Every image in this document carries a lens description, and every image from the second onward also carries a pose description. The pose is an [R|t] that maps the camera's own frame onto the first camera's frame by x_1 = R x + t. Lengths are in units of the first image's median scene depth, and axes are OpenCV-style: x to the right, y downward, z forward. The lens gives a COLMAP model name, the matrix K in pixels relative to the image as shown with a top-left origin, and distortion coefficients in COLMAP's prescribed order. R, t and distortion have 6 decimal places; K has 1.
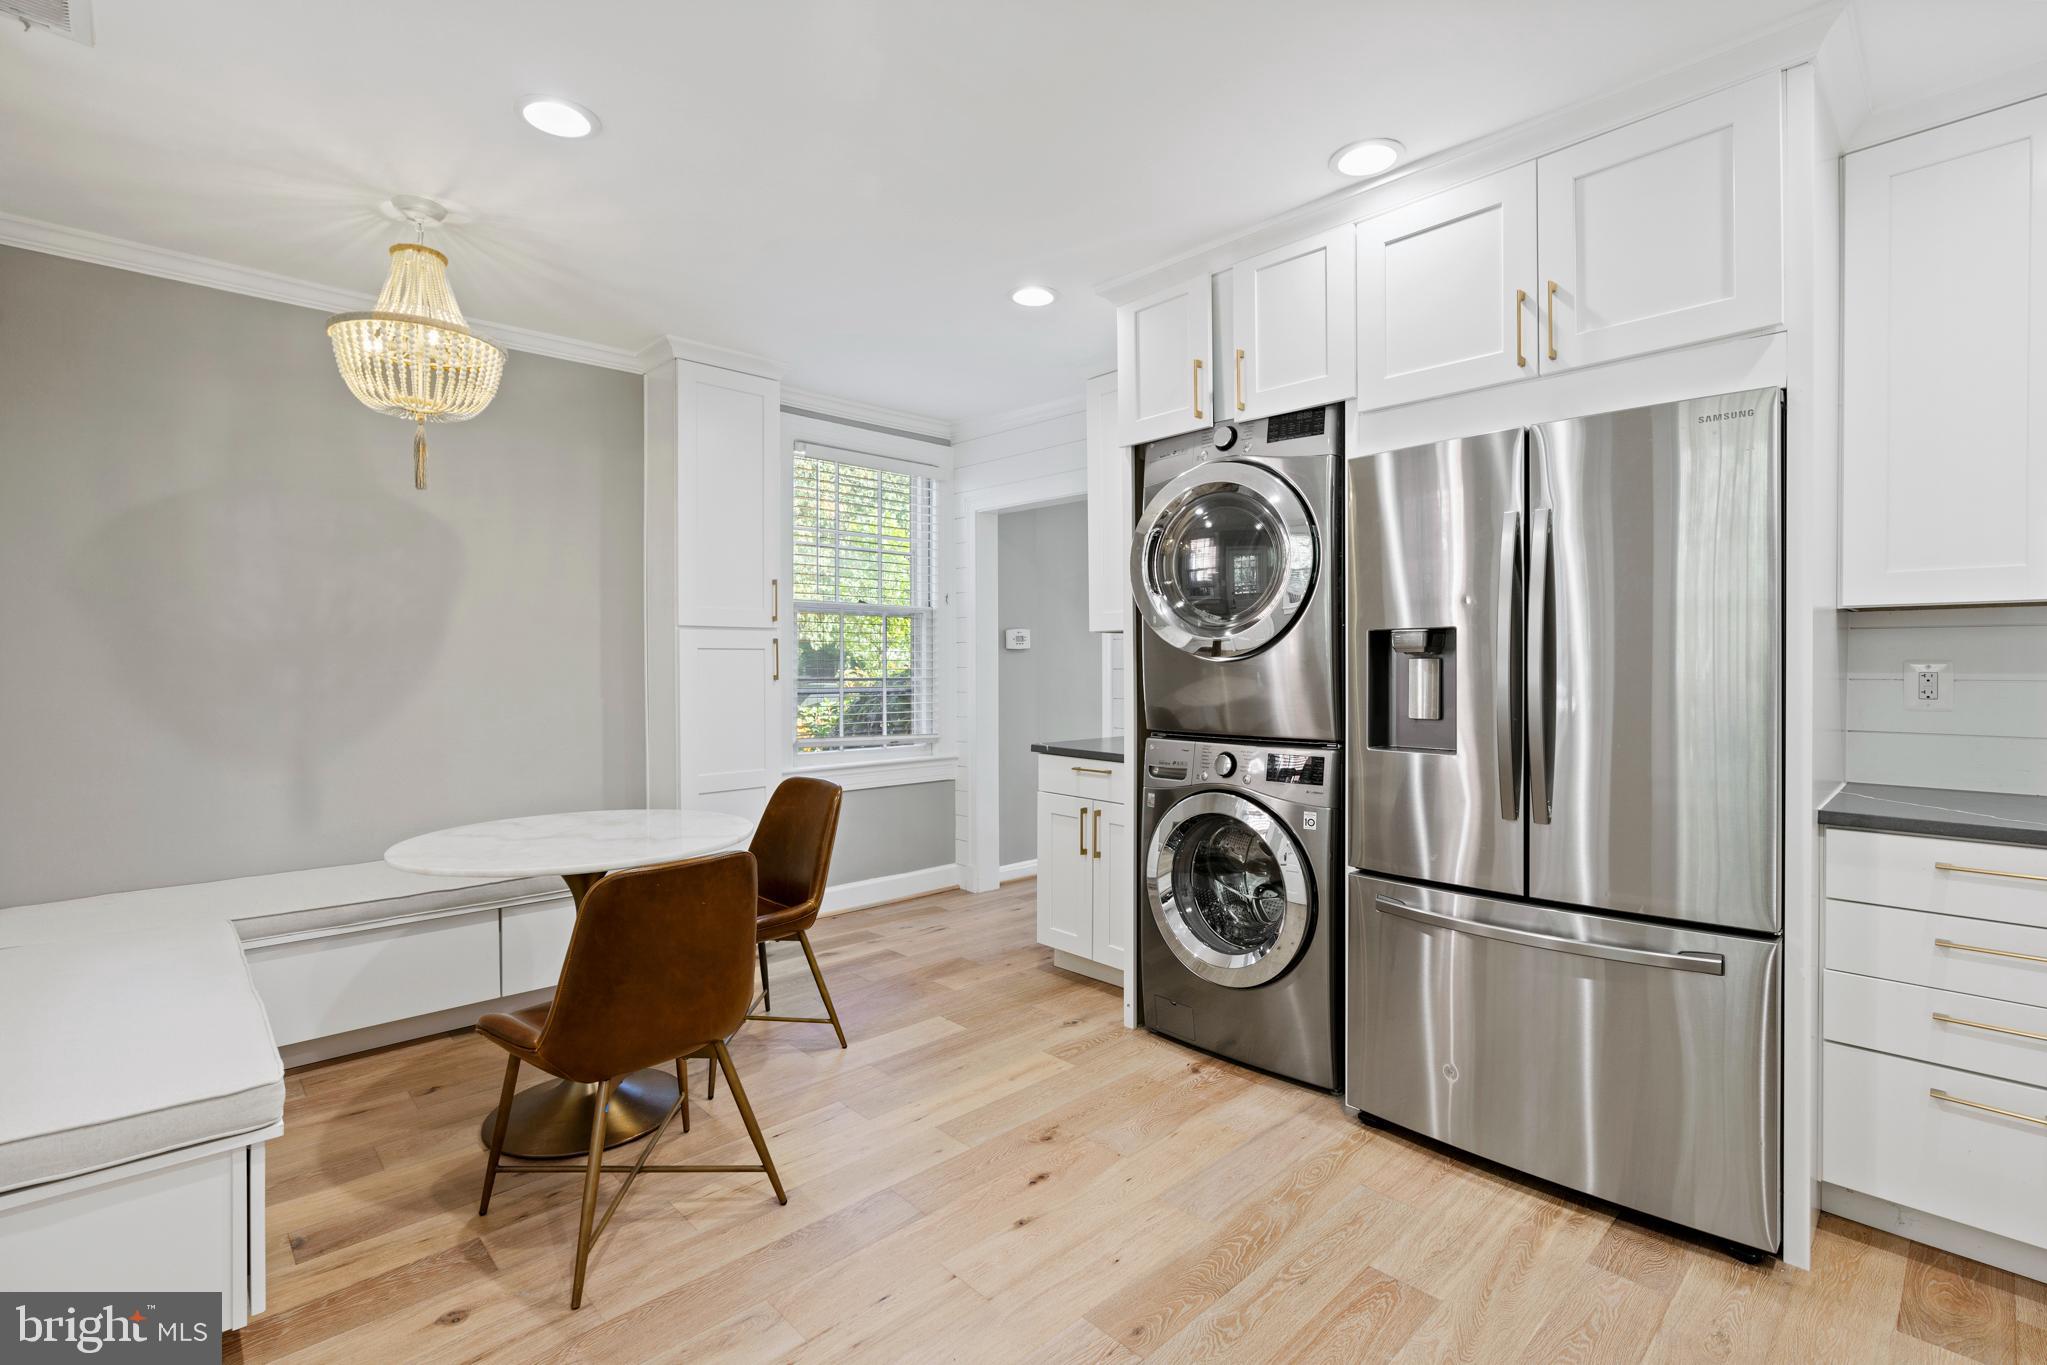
lens RADIAL K [[939.2, 0, 1026.6], [0, 939.2, 673.2], [0, 0, 1]] dist [-0.012415, 0.004757]
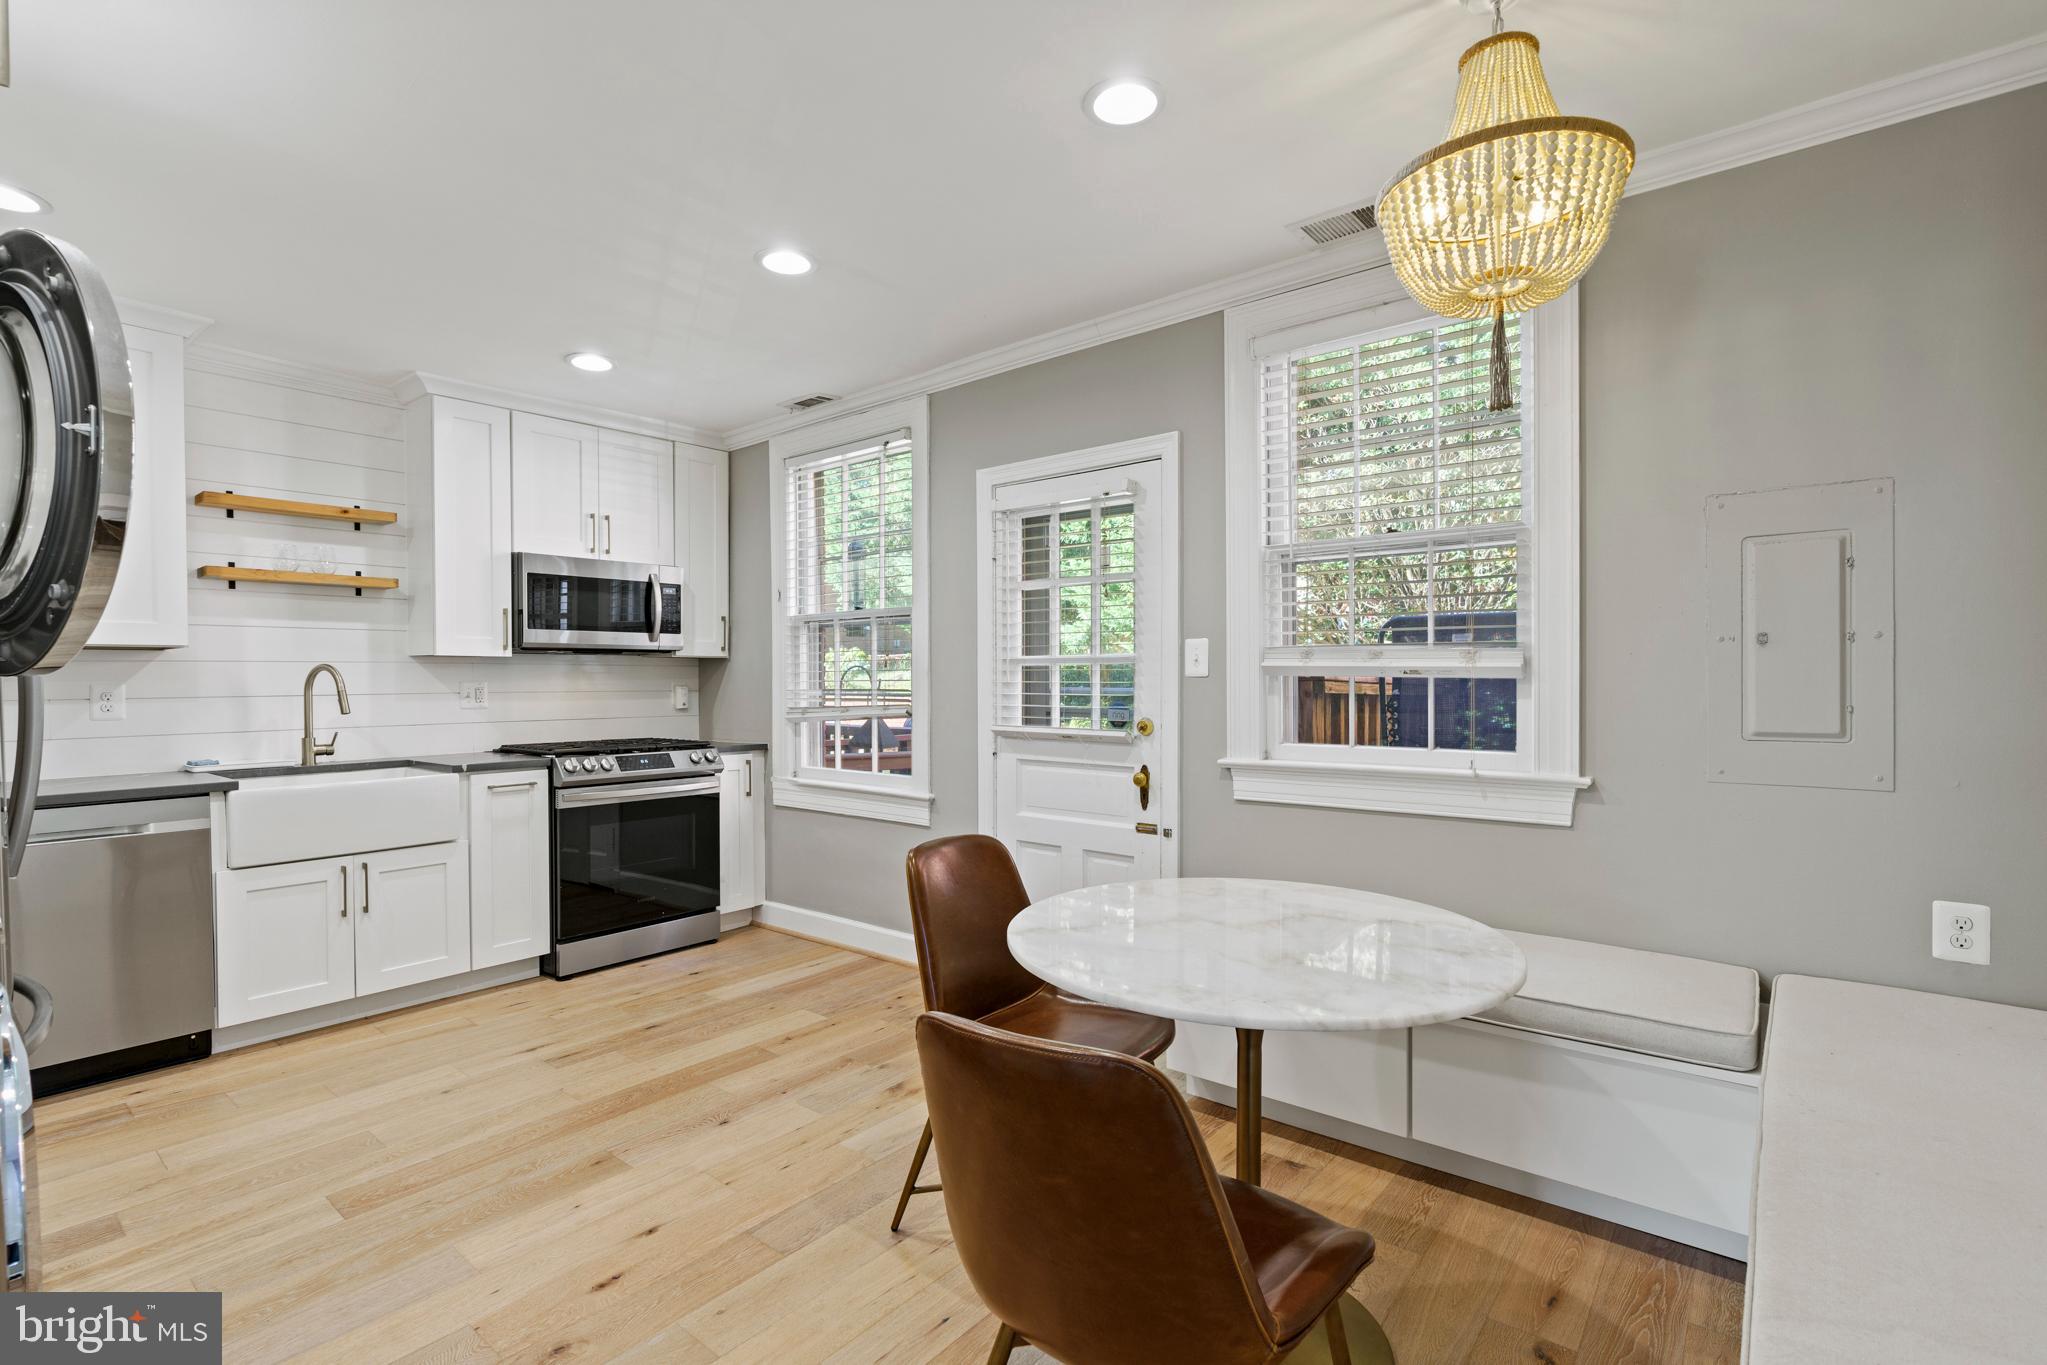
lens RADIAL K [[939.2, 0, 1042.7], [0, 939.2, 691.7], [0, 0, 1]] dist [-0.012415, 0.004757]
pose [[-0.990494, 0.010828, -0.137128, -0.232316], [0.007253, 0.999621, 0.026539, -0.018226], [0.137364, 0.025292, -0.990198, 1.612037]]
